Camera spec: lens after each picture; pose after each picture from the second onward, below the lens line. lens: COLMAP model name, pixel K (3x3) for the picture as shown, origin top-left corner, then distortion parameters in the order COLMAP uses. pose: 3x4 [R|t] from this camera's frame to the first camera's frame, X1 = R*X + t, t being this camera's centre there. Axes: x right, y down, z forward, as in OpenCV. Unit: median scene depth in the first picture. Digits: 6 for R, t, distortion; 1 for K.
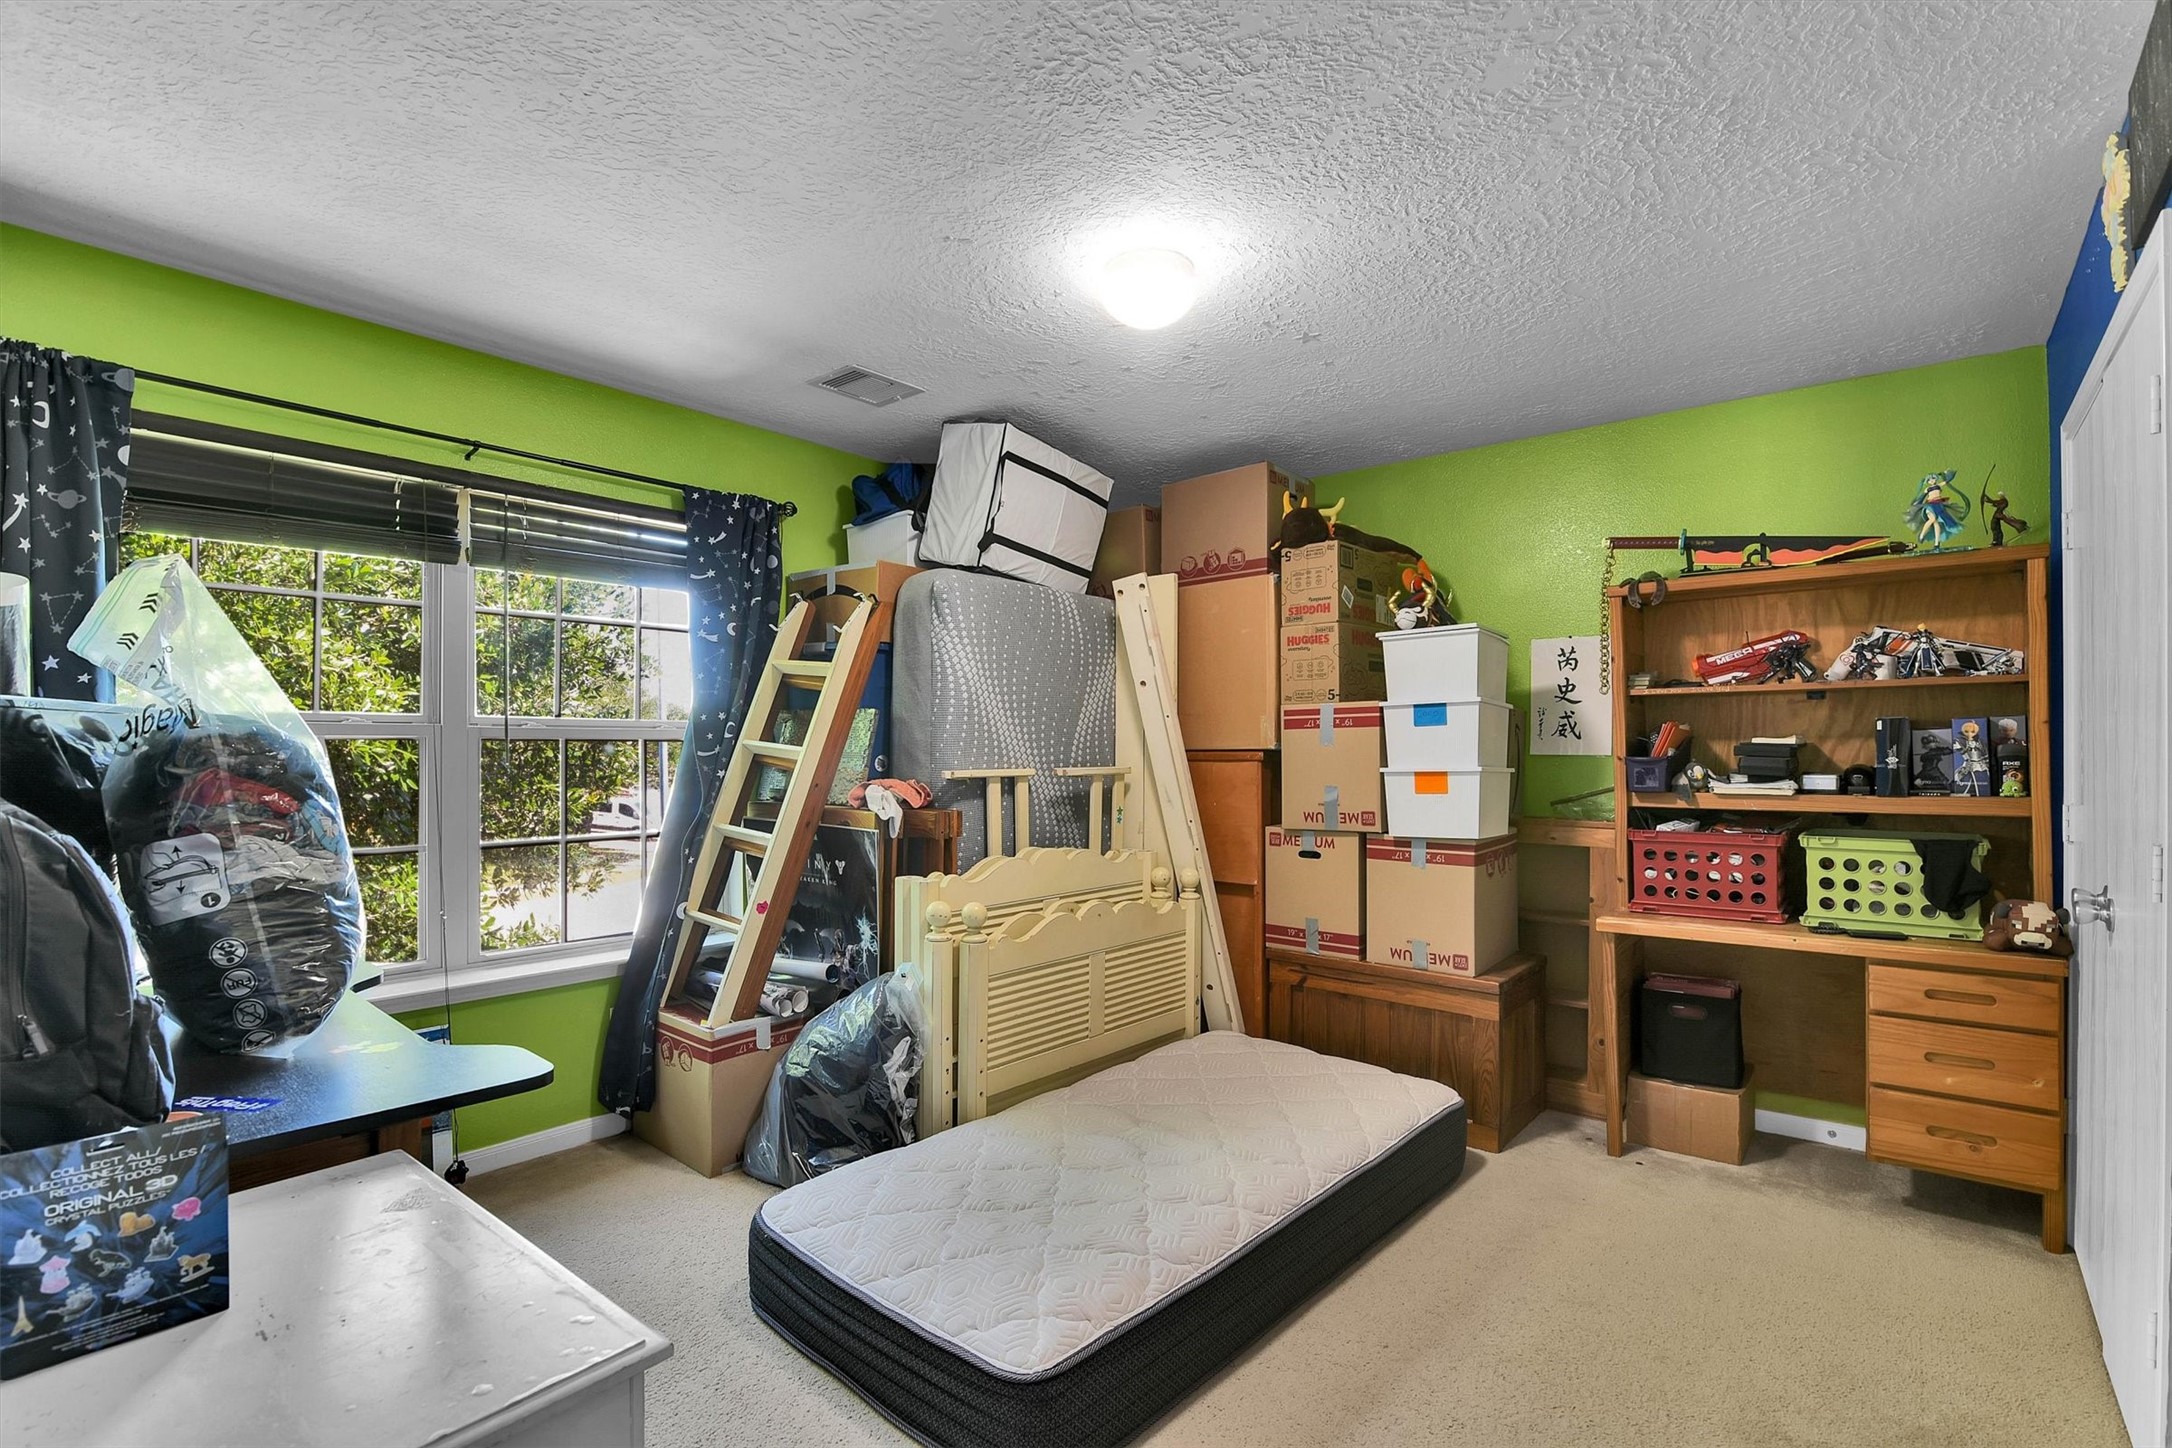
lens RADIAL K [[996.9, 0, 1089.9], [0, 996.9, 735.2], [0, 0, 1]] dist [-0.013116, -0.000511]
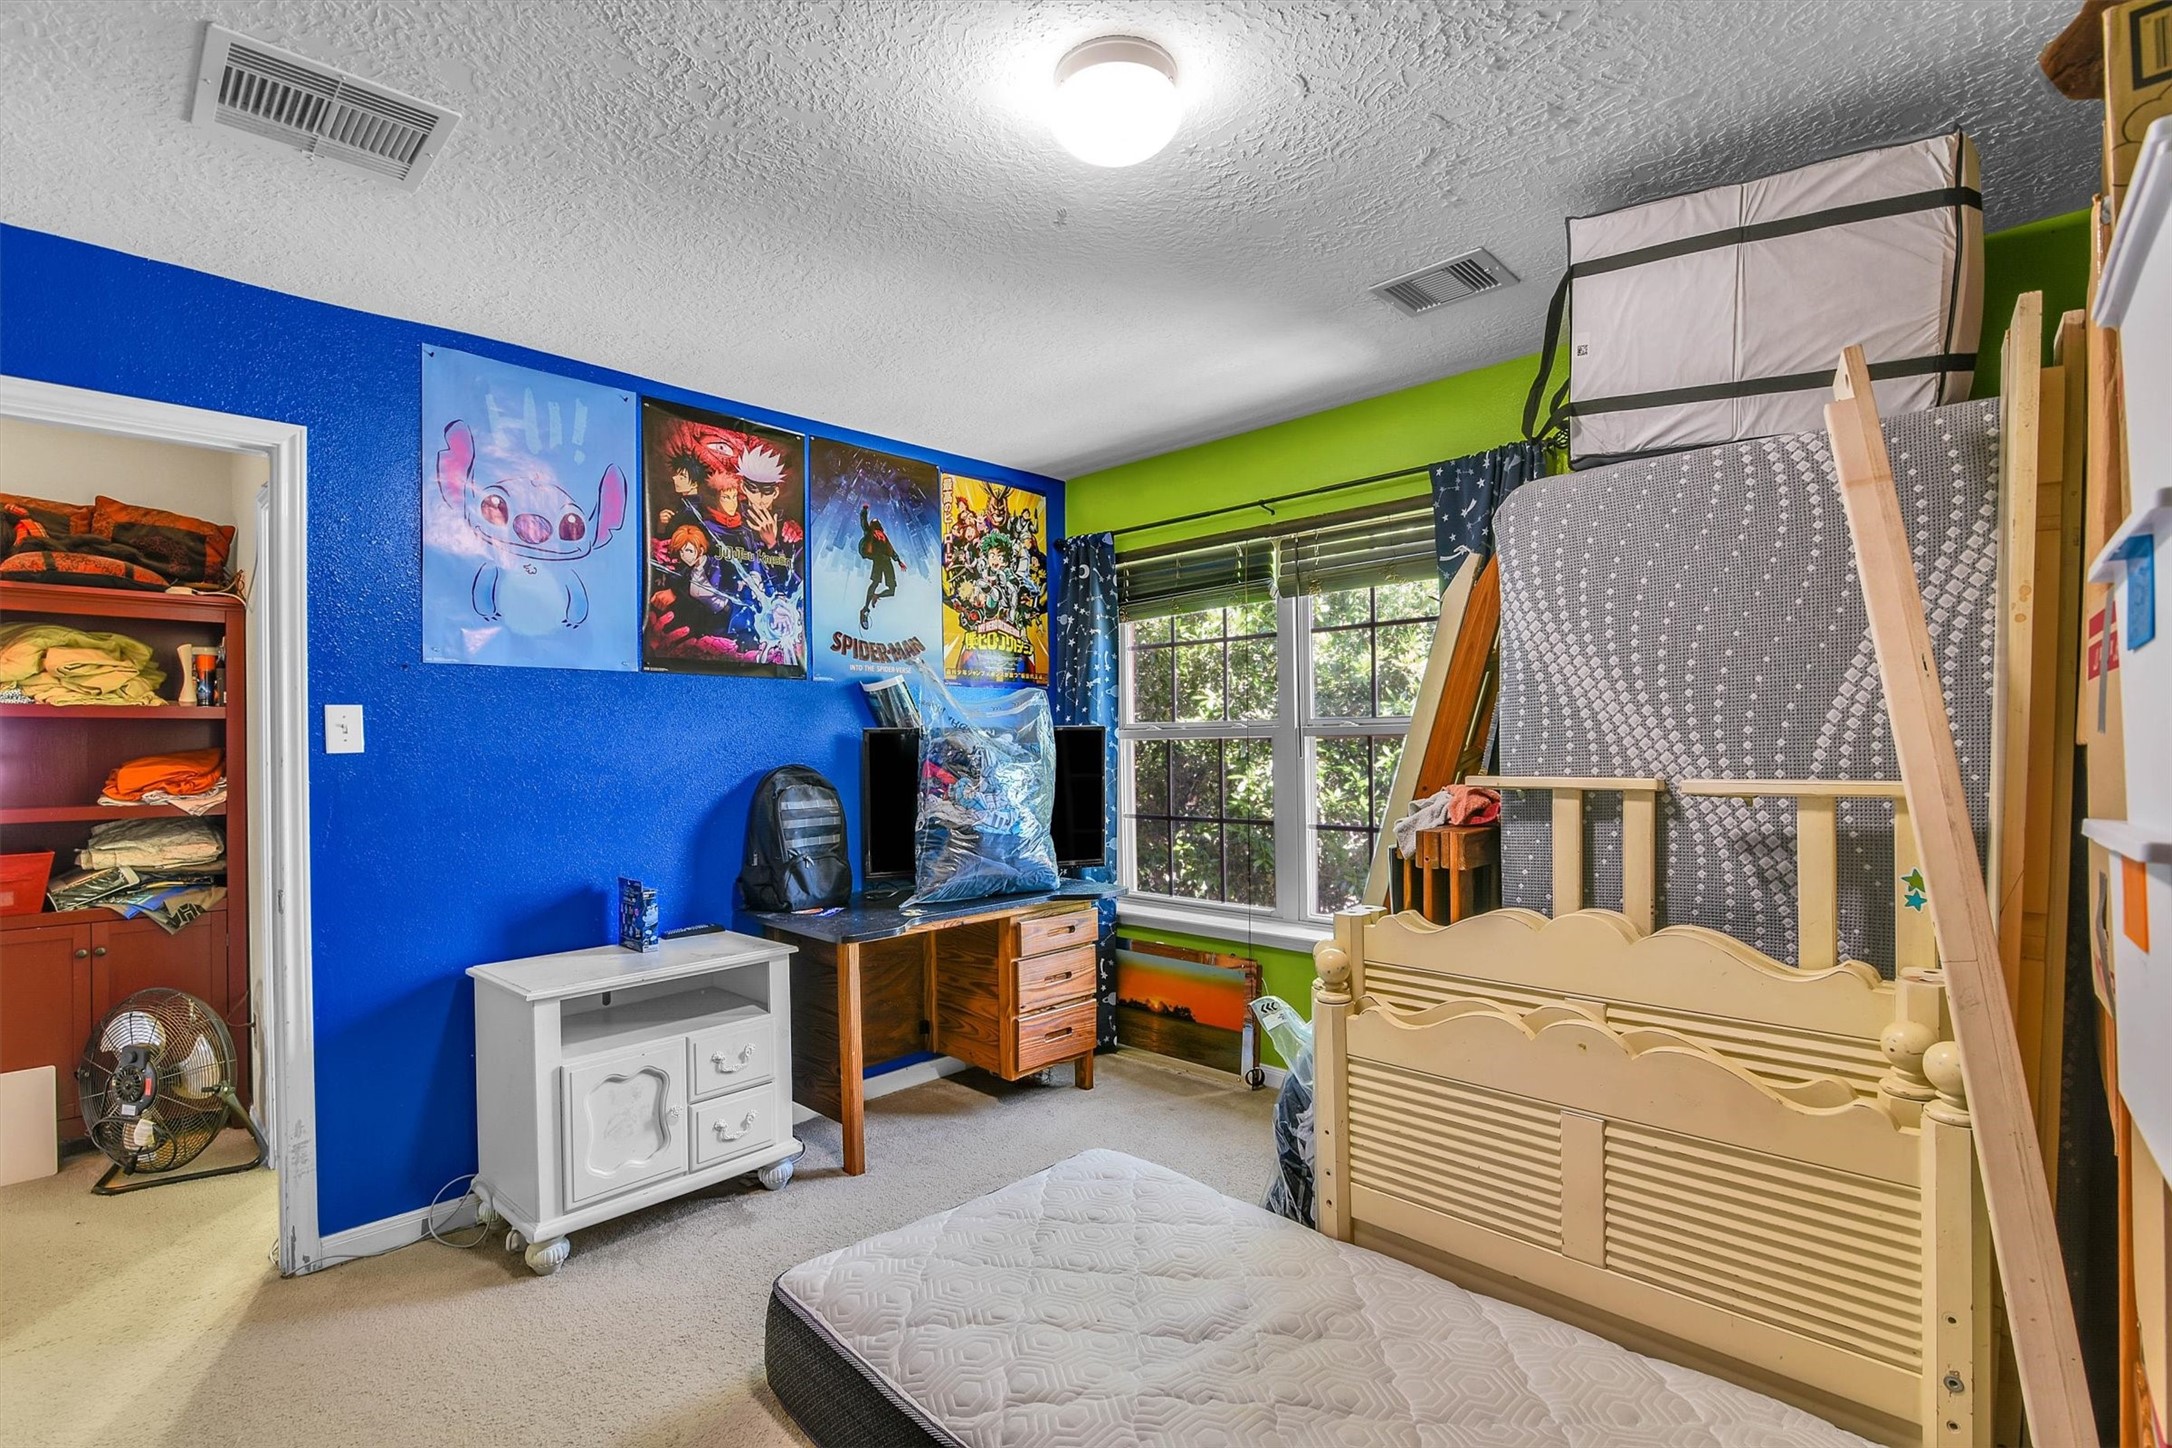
lens RADIAL K [[996.9, 0, 1089.9], [0, 996.9, 735.2], [0, 0, 1]] dist [-0.013116, -0.000511]
pose [[-0.067830, -0.009075, -0.997656, 0.595070], [0.024597, 0.999639, -0.010765, 0.007577], [0.997394, -0.025269, -0.067582, 0.790324]]
